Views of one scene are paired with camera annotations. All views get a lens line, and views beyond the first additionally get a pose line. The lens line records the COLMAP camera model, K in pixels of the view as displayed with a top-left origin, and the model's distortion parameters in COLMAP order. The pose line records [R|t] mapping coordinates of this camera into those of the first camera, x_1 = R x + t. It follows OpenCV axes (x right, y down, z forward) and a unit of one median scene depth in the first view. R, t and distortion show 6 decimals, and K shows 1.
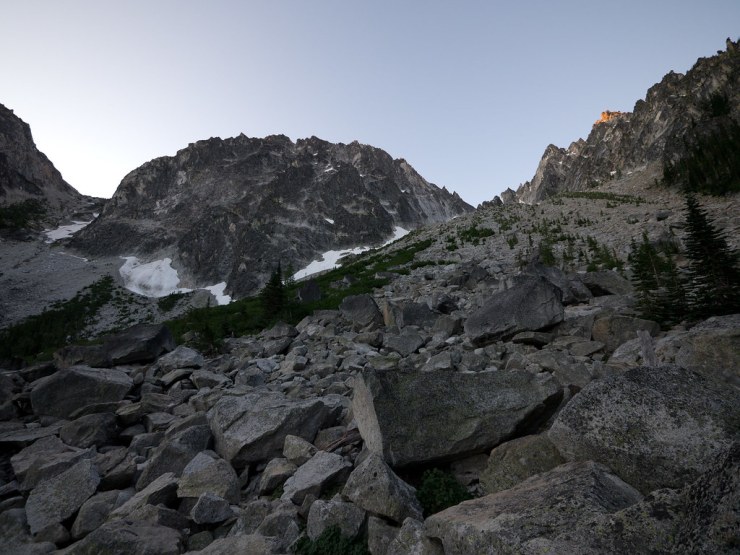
lens RADIAL K [[306.4, 0, 372.3], [0, 306.4, 274.3], [0, 0, 1]] dist [-0.000080, -0.000394]
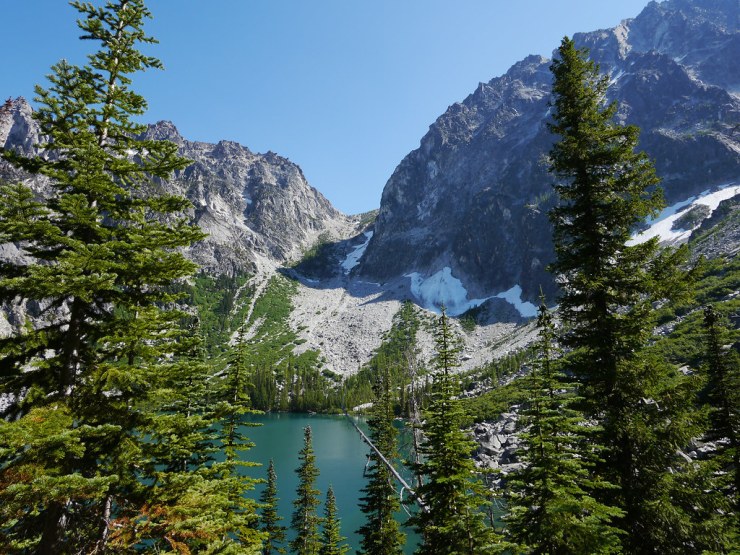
lens RADIAL K [[437.5, 0, 374.6], [0, 437.5, 278.5], [0, 0, 1]] dist [-0.009462, 0.001869]
pose [[0.750842, -0.171193, -0.637910, -0.024156], [0.218735, 0.975774, -0.004406, -0.071376], [0.623211, -0.136225, 0.770098, -0.131413]]
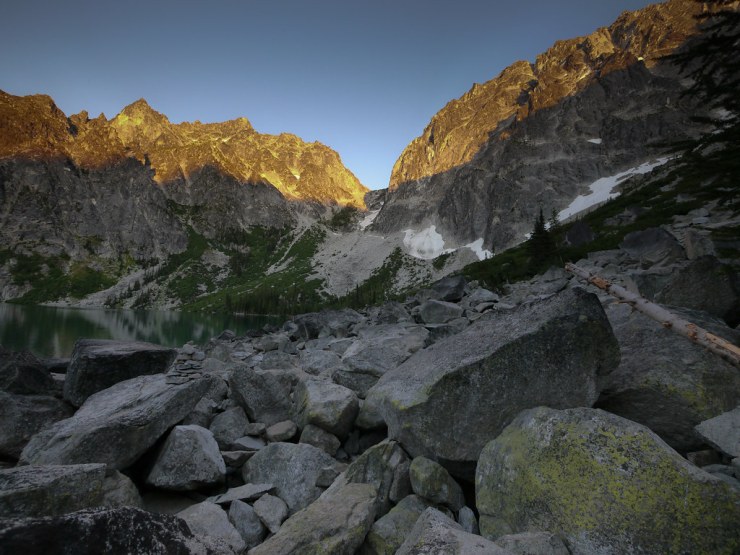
lens RADIAL K [[306.4, 0, 375.1], [0, 306.4, 274.6], [0, 0, 1]] dist [-0.000080, -0.000394]
pose [[0.700218, -0.071356, -0.710354, 0.002185], [0.180759, 0.980292, 0.079708, -0.001378], [0.690667, -0.184216, 0.699317, -0.015008]]
